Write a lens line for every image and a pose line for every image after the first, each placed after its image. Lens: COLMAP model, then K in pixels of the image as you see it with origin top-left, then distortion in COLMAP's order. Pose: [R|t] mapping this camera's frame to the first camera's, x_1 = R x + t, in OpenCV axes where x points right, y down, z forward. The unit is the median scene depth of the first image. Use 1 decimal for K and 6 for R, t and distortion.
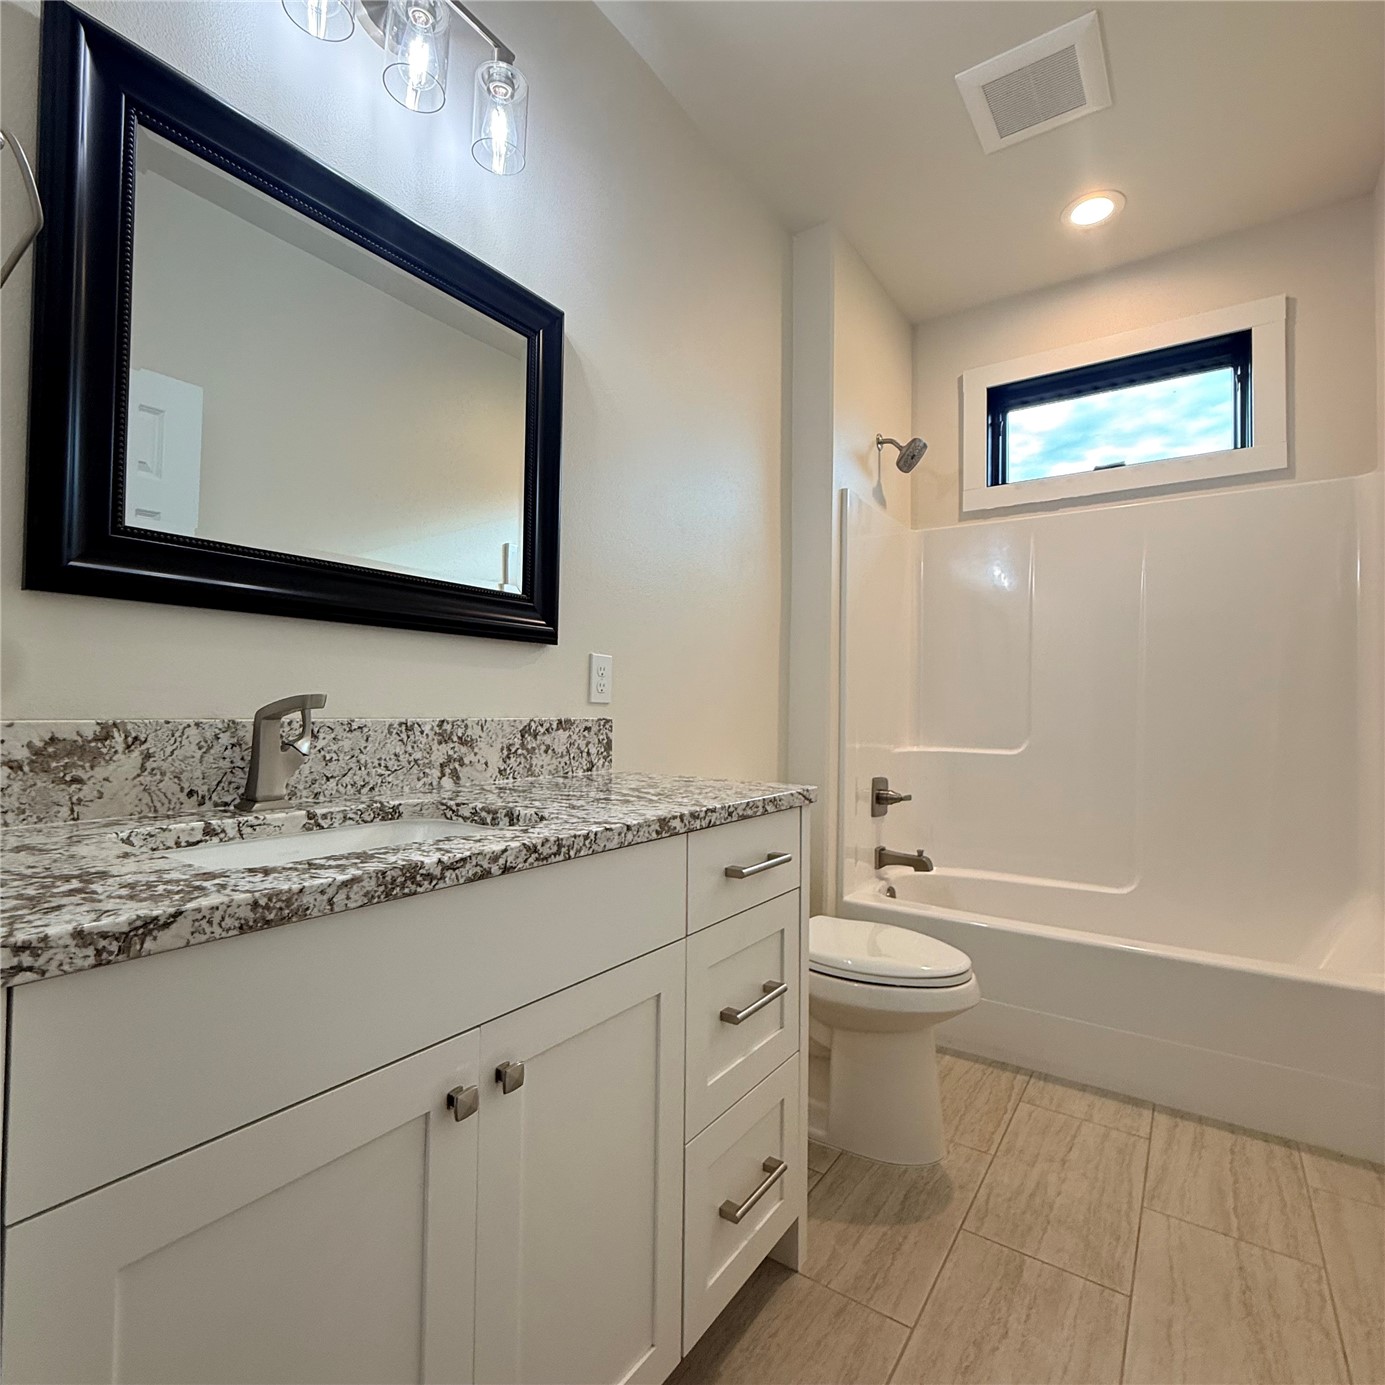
lens RADIAL K [[737.4, 0, 690.5], [0, 737.4, 691.4], [0, 0, 1]] dist [0.002133, -0.000861]
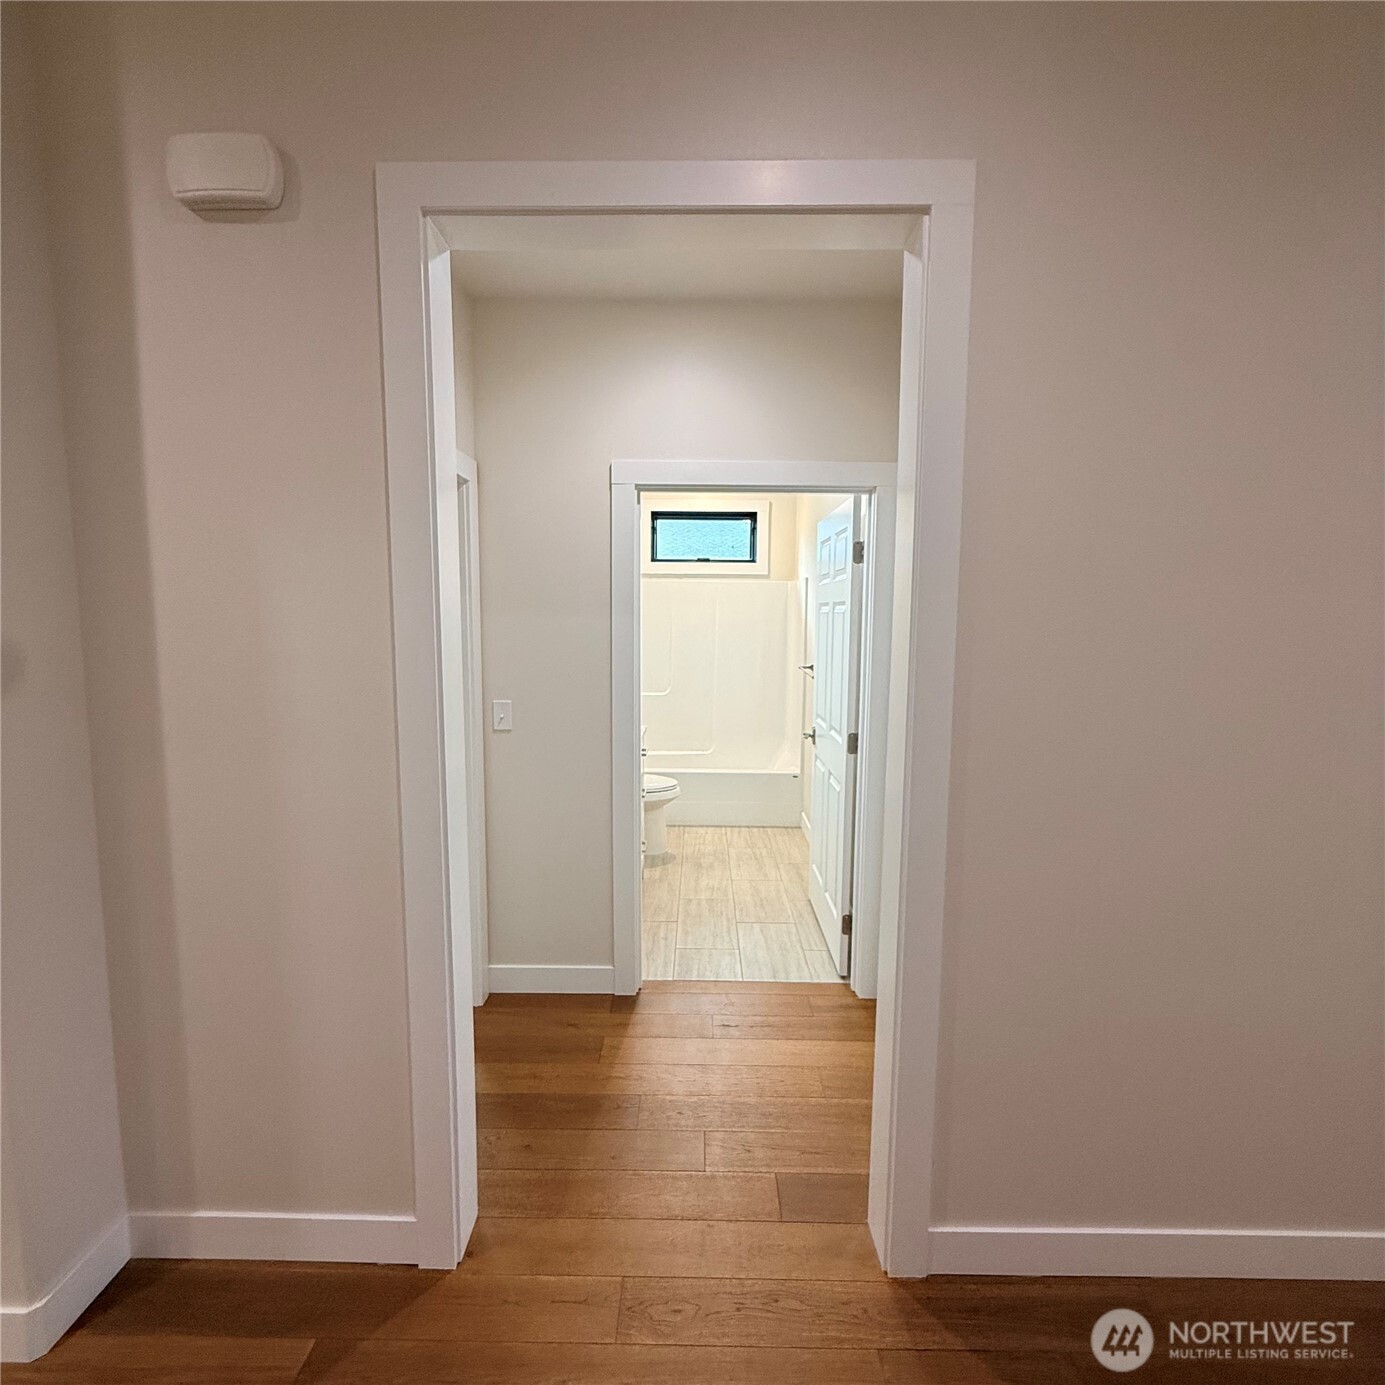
lens RADIAL K [[737.4, 0, 690.5], [0, 737.4, 691.4], [0, 0, 1]] dist [0.002133, -0.000861]
pose [[0.831066, -0.067291, 0.552089, -1.065956], [-0.009732, 0.990742, 0.135406, -0.338151], [-0.556089, -0.117904, 0.822717, -1.249475]]
